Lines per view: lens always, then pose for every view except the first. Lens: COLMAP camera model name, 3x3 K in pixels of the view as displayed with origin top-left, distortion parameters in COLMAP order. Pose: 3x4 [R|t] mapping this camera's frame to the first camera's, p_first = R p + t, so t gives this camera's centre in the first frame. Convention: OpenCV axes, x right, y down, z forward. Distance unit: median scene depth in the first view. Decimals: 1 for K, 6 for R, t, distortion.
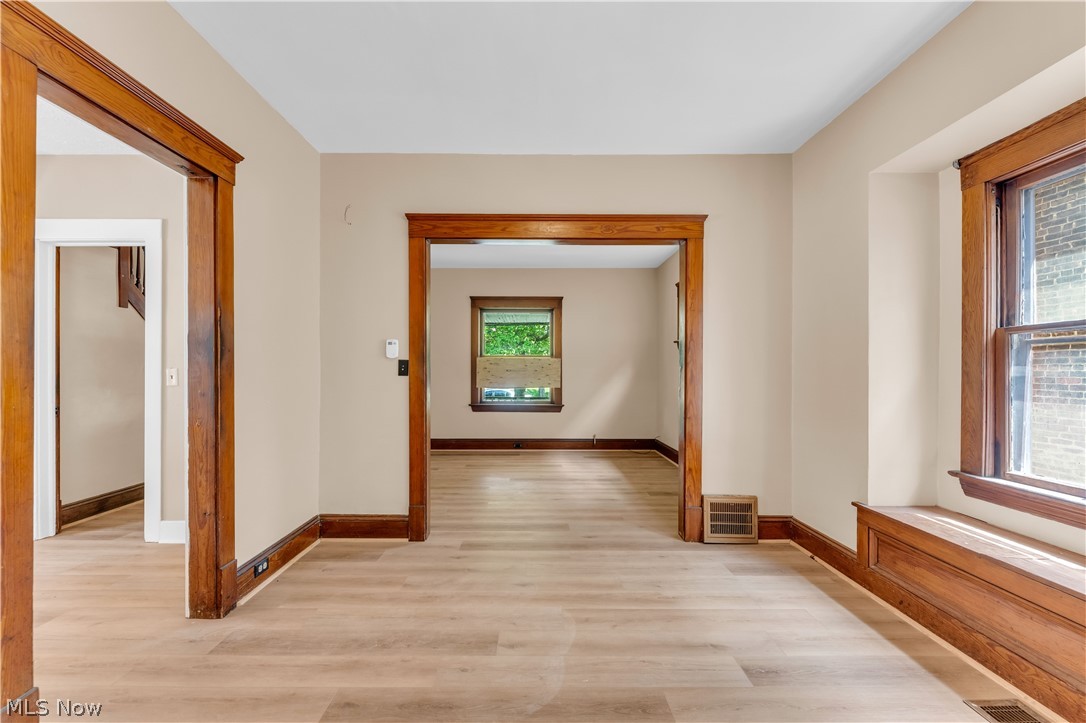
lens RADIAL K [[445.8, 0, 534.9], [0, 445.8, 370.1], [0, 0, 1]] dist [0.000799, 0.000025]
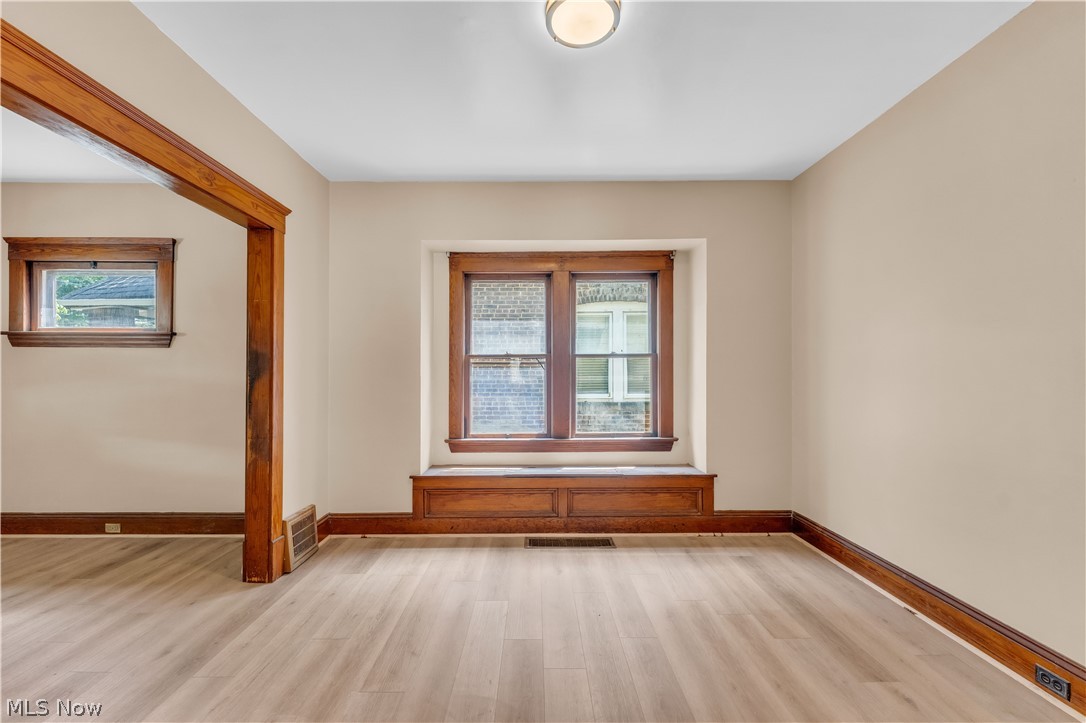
lens RADIAL K [[445.8, 0, 534.9], [0, 445.8, 370.1], [0, 0, 1]] dist [0.000799, 0.000025]
pose [[-0.000653, 0.001796, 0.999998, -0.686656], [0.001421, 0.999997, -0.001795, -0.025918], [-0.999999, 0.001420, -0.000655, 0.657720]]
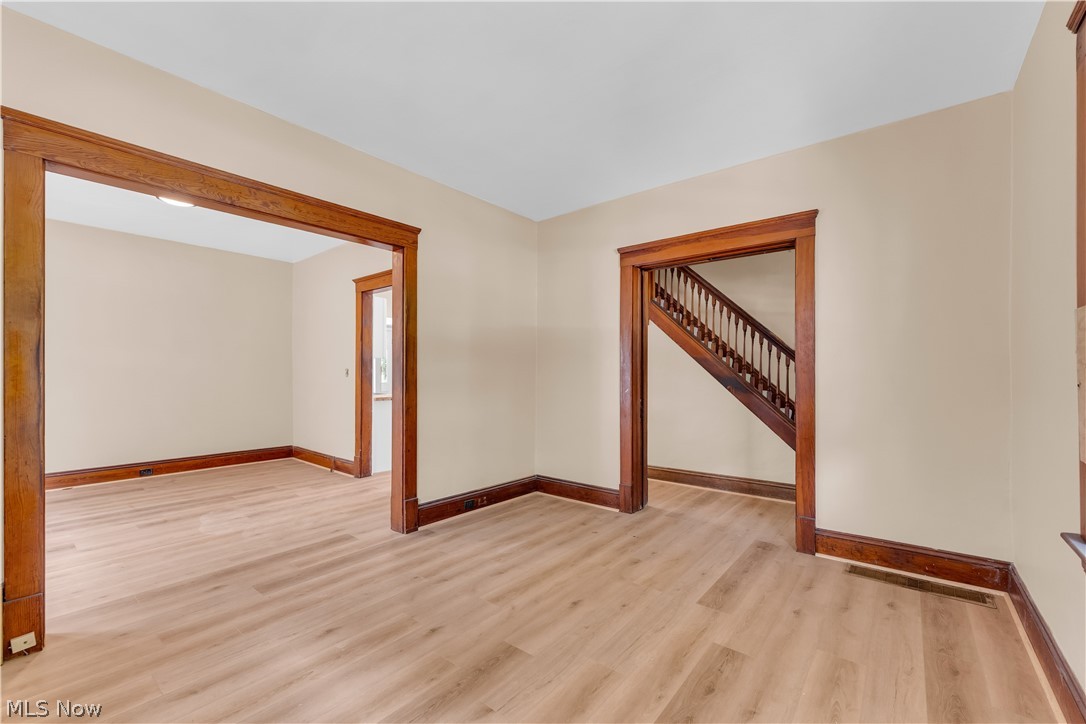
lens RADIAL K [[445.8, 0, 534.9], [0, 445.8, 370.6], [0, 0, 1]] dist [0.000799, 0.000025]
pose [[-0.631925, -0.002999, -0.775024, 0.519620], [-0.001918, 0.999996, -0.002306, -0.013077], [0.775027, 0.000029, -0.631928, 2.648370]]
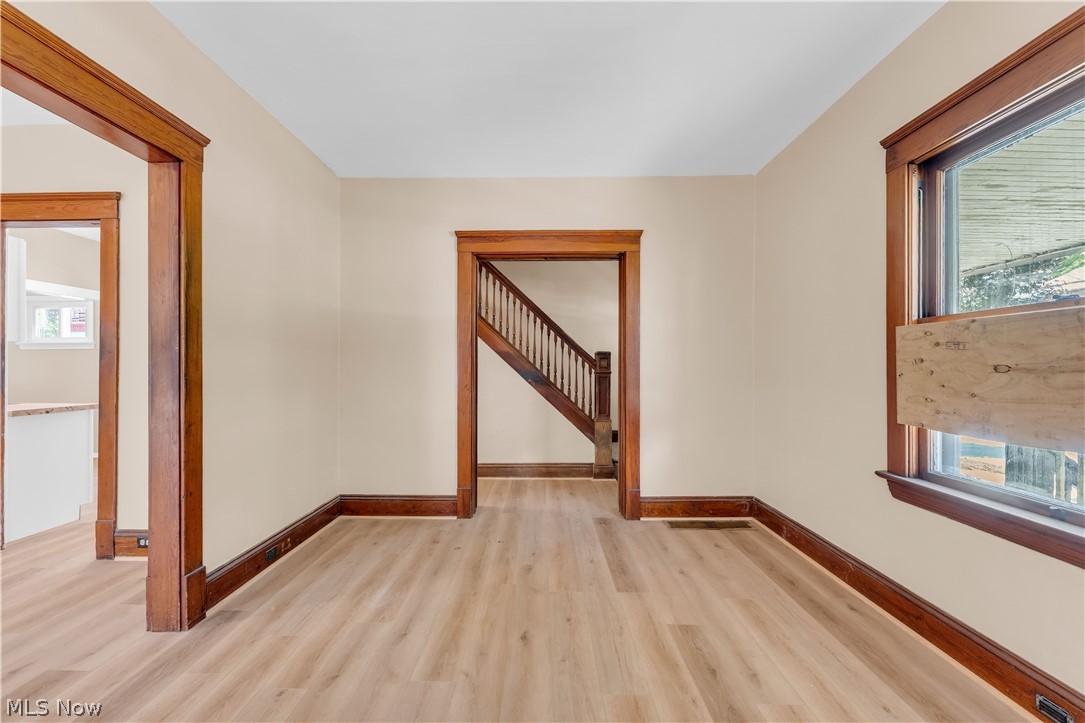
lens RADIAL K [[438.0, 0, 537.8], [0, 438.0, 366.9], [0, 0, 1]] dist [0.000604, -0.000096]
pose [[-0.015031, 0.000739, -0.999887, 0.523176], [-0.002875, 0.999996, 0.000782, -0.012202], [0.999883, 0.002887, -0.015029, 2.094235]]
